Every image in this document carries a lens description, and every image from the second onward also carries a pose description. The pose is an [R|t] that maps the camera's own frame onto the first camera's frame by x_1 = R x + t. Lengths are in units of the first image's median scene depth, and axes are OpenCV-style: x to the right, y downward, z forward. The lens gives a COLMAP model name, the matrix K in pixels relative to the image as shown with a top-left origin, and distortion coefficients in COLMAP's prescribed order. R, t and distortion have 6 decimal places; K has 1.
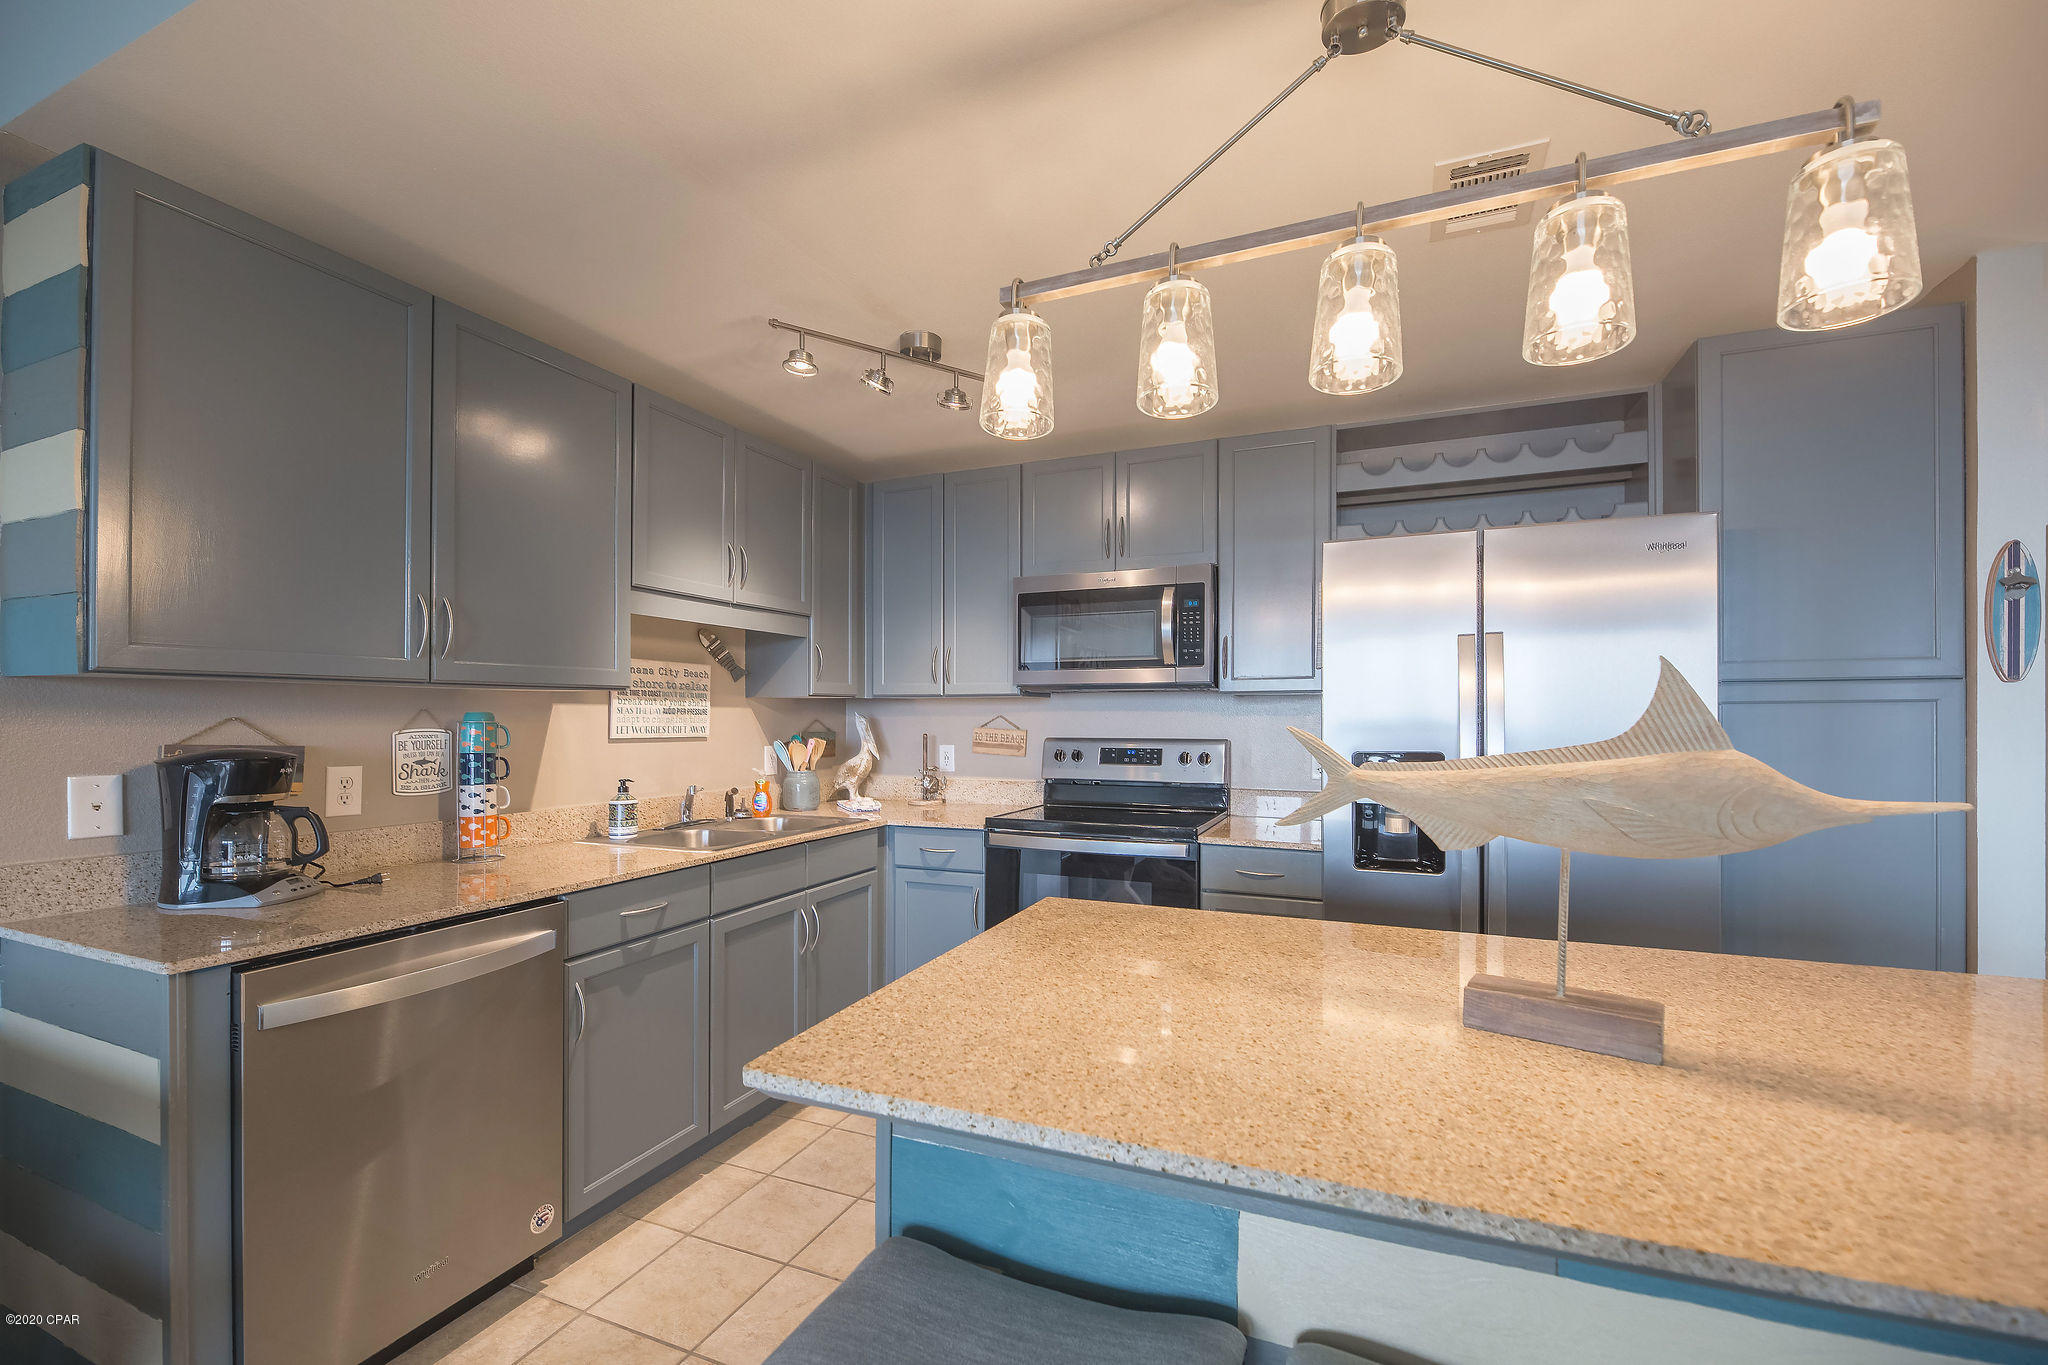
lens RADIAL K [[843.1, 0, 1044.1], [0, 843.1, 719.8], [0, 0, 1]] dist [-0.000525, -0.002172]
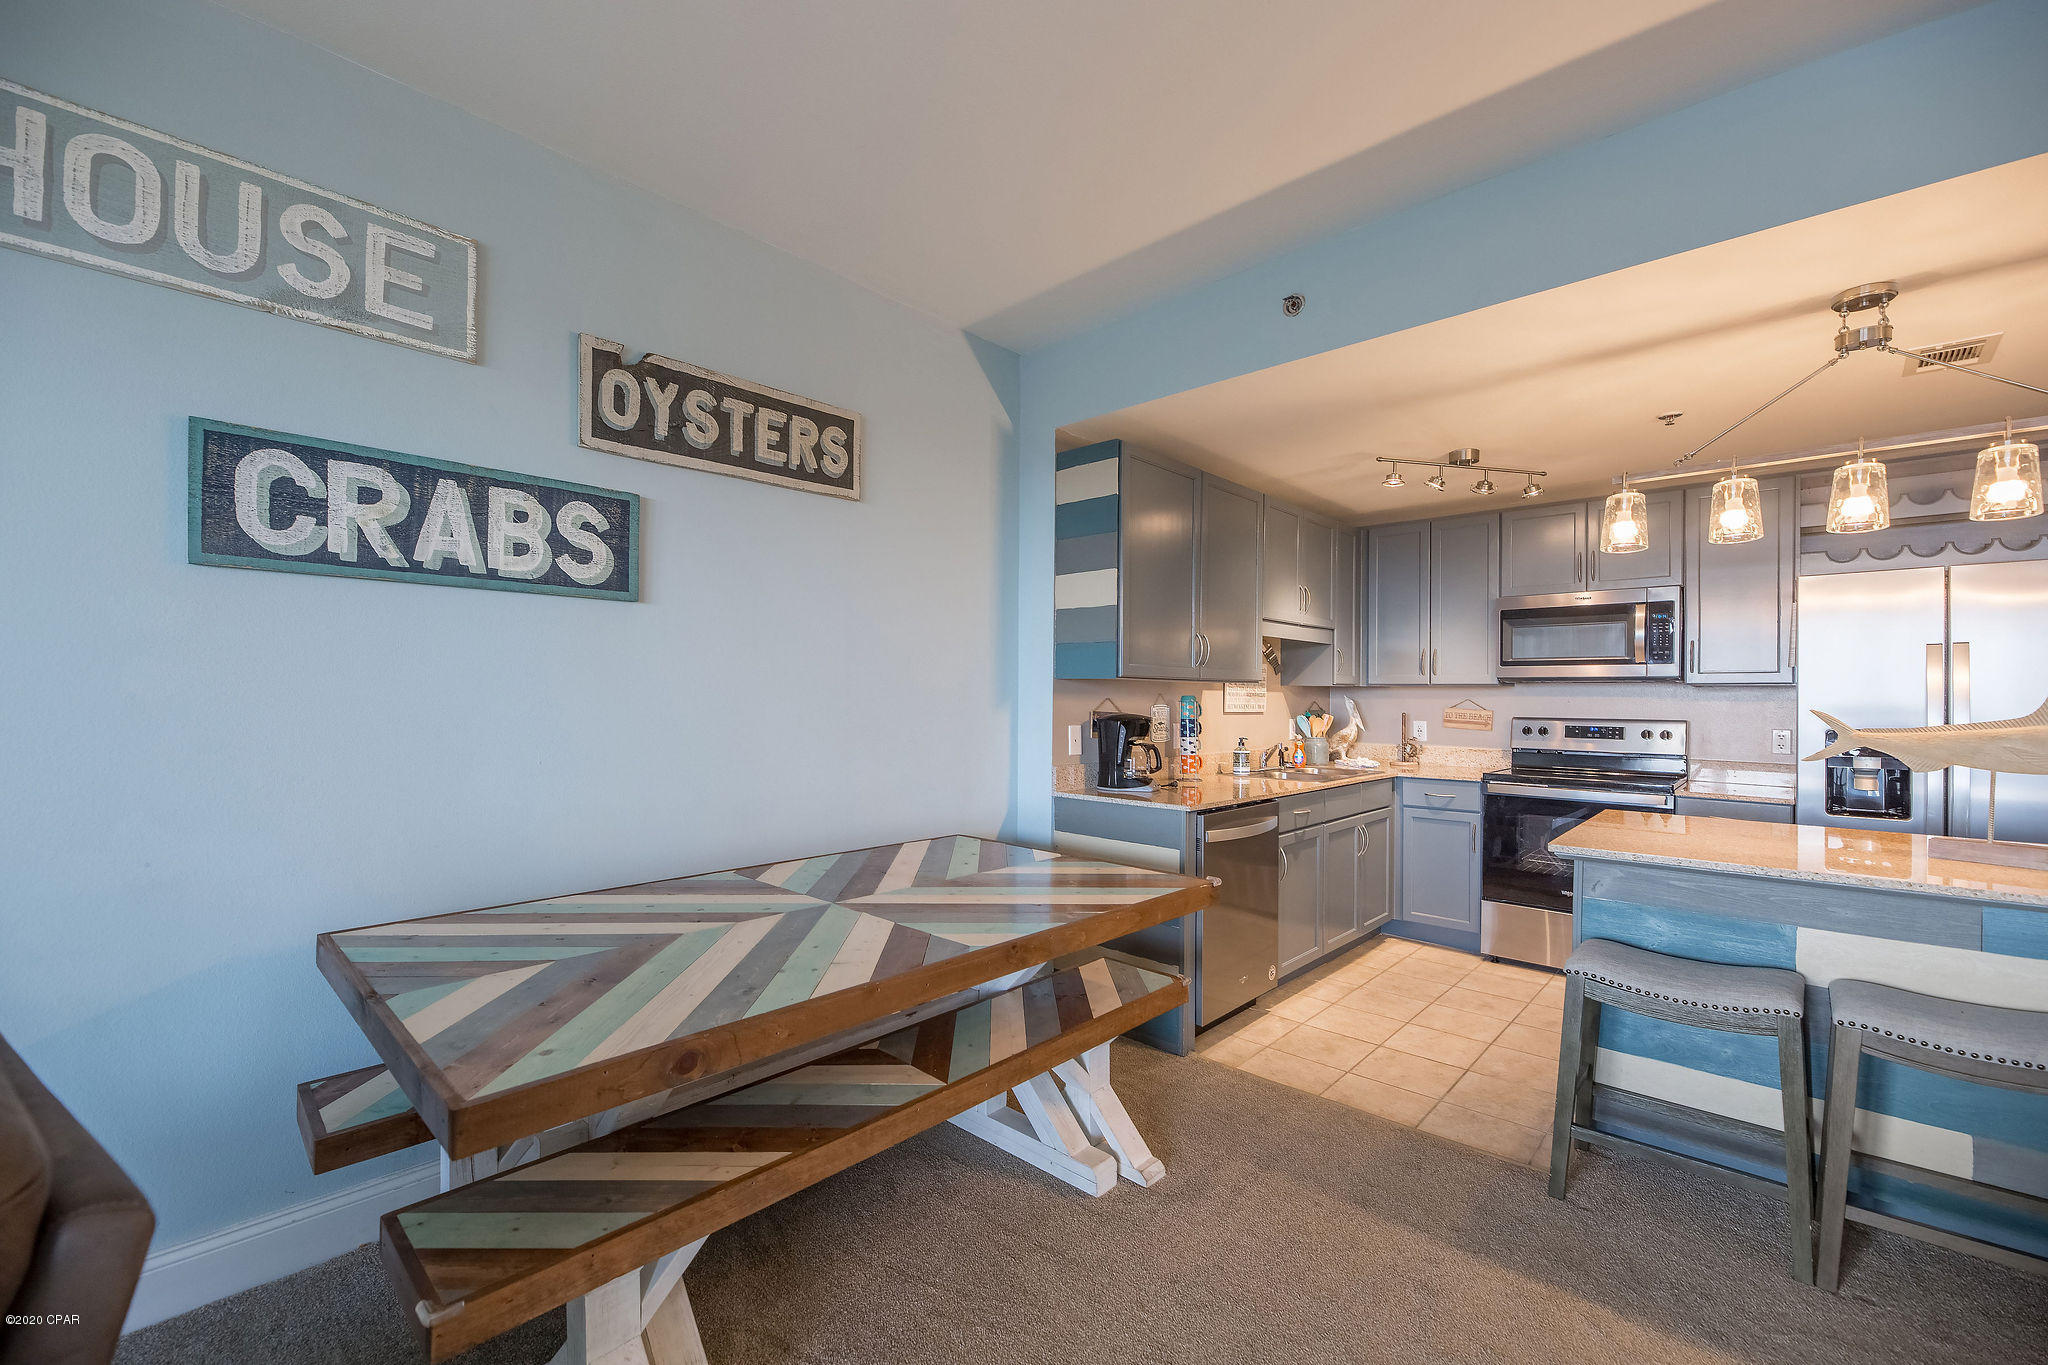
lens RADIAL K [[843.1, 0, 1026.5], [0, 843.1, 694.9], [0, 0, 1]] dist [-0.000525, -0.002172]
pose [[0.935852, 0.007365, -0.352317, -0.309052], [-0.009521, 0.999945, -0.004388, 0.000358], [0.352265, 0.007461, 0.935871, -0.620719]]
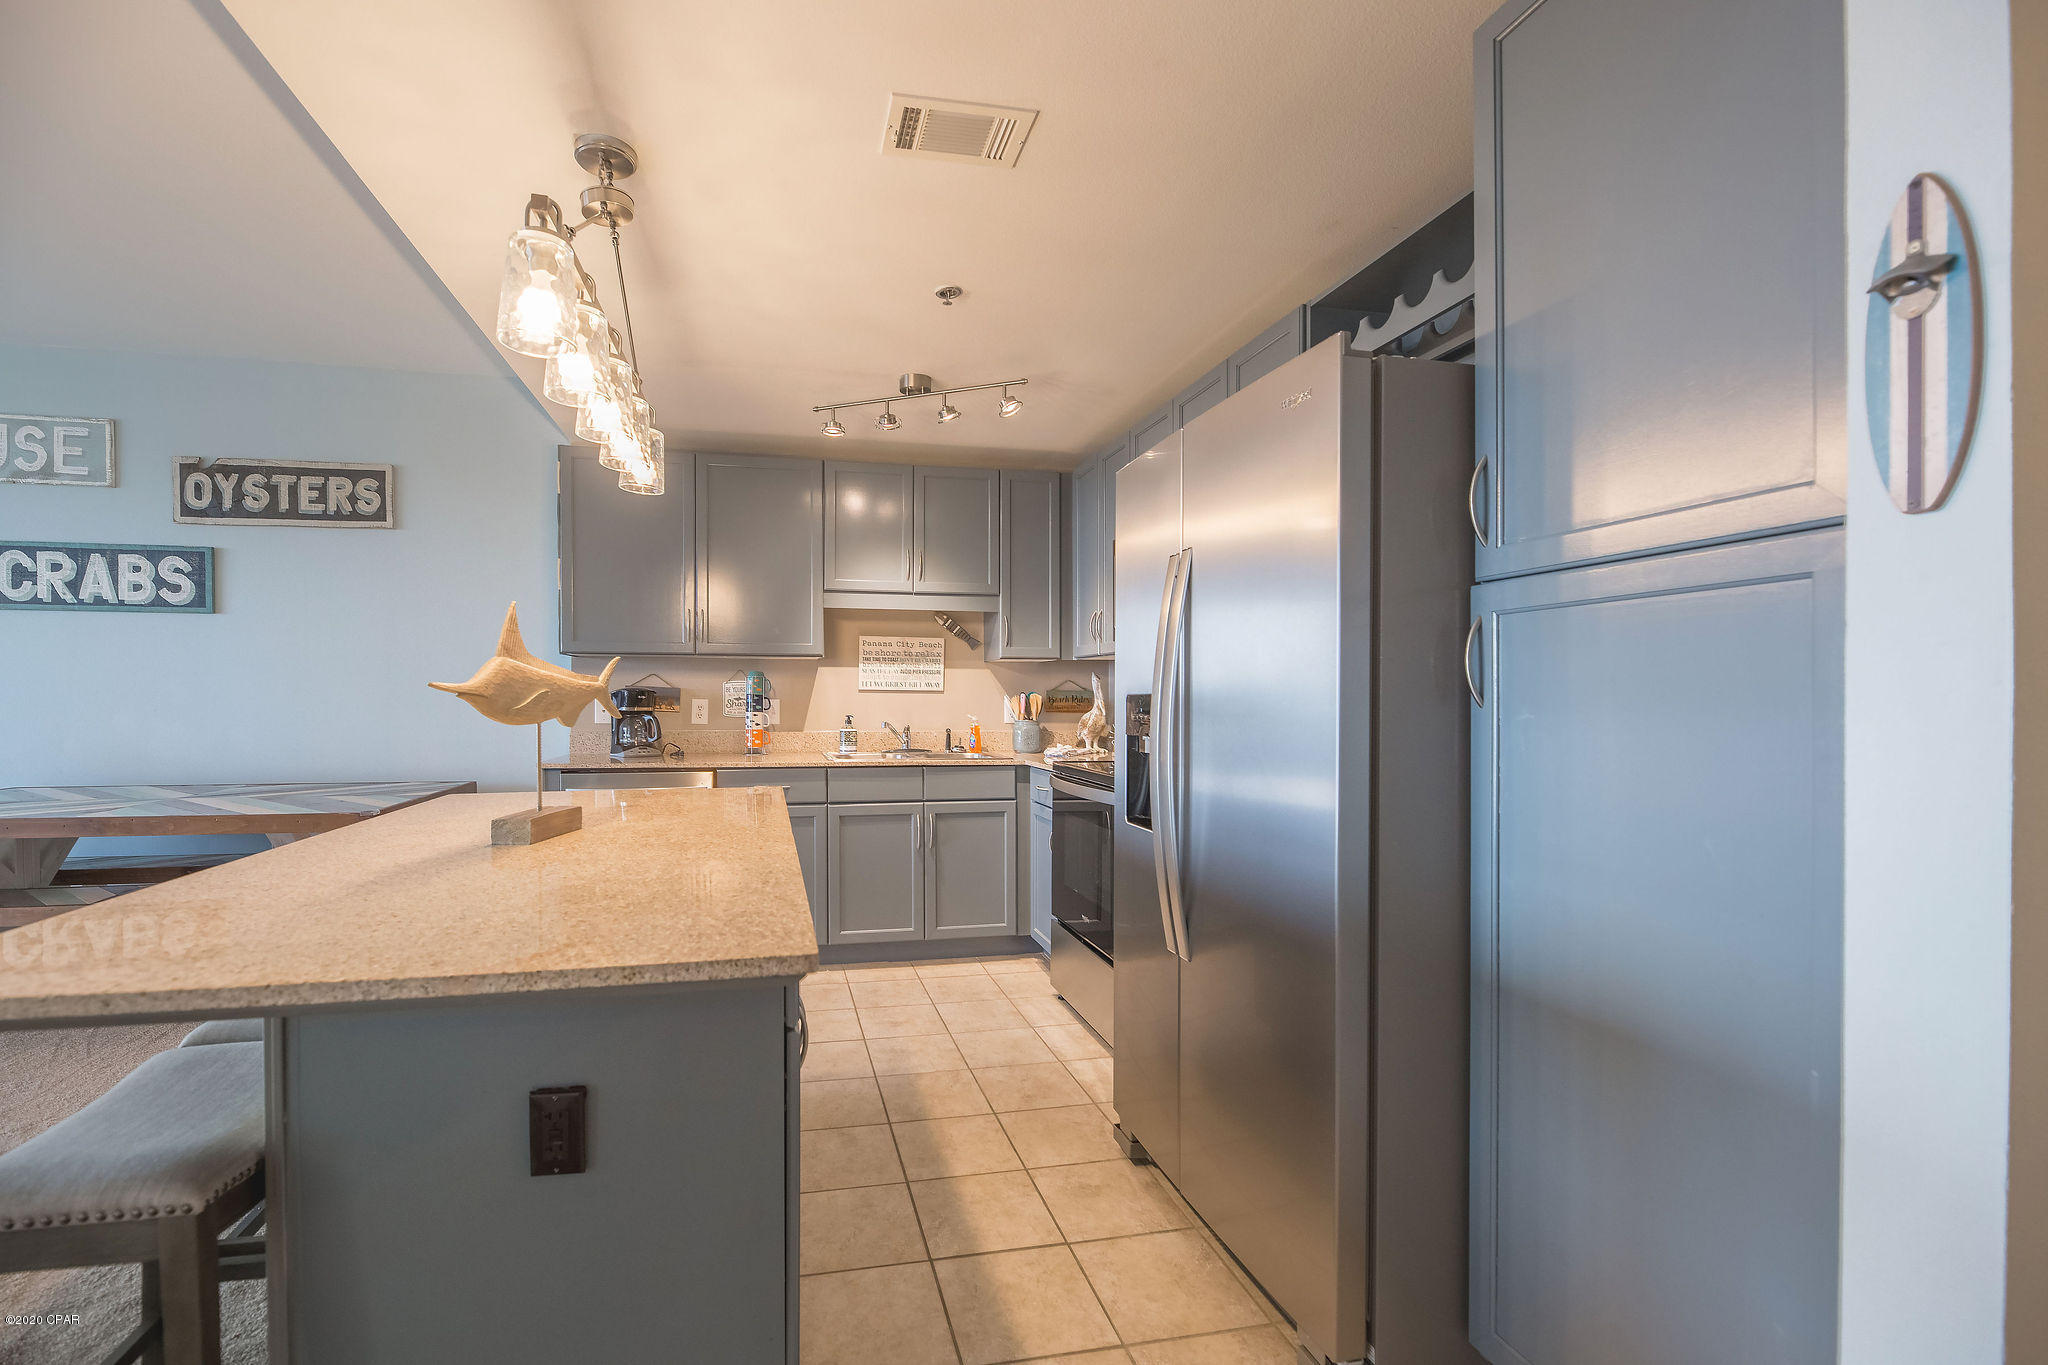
lens RADIAL K [[865.8, 0, 929.9], [0, 865.8, 702.1], [0, 0, 1]] dist [-0.003967, -0.001488]
pose [[0.552643, 0.008804, -0.833372, 0.865989], [-0.007703, 0.999955, 0.005456, 0.035790], [0.833382, 0.003404, 0.552686, 0.246604]]
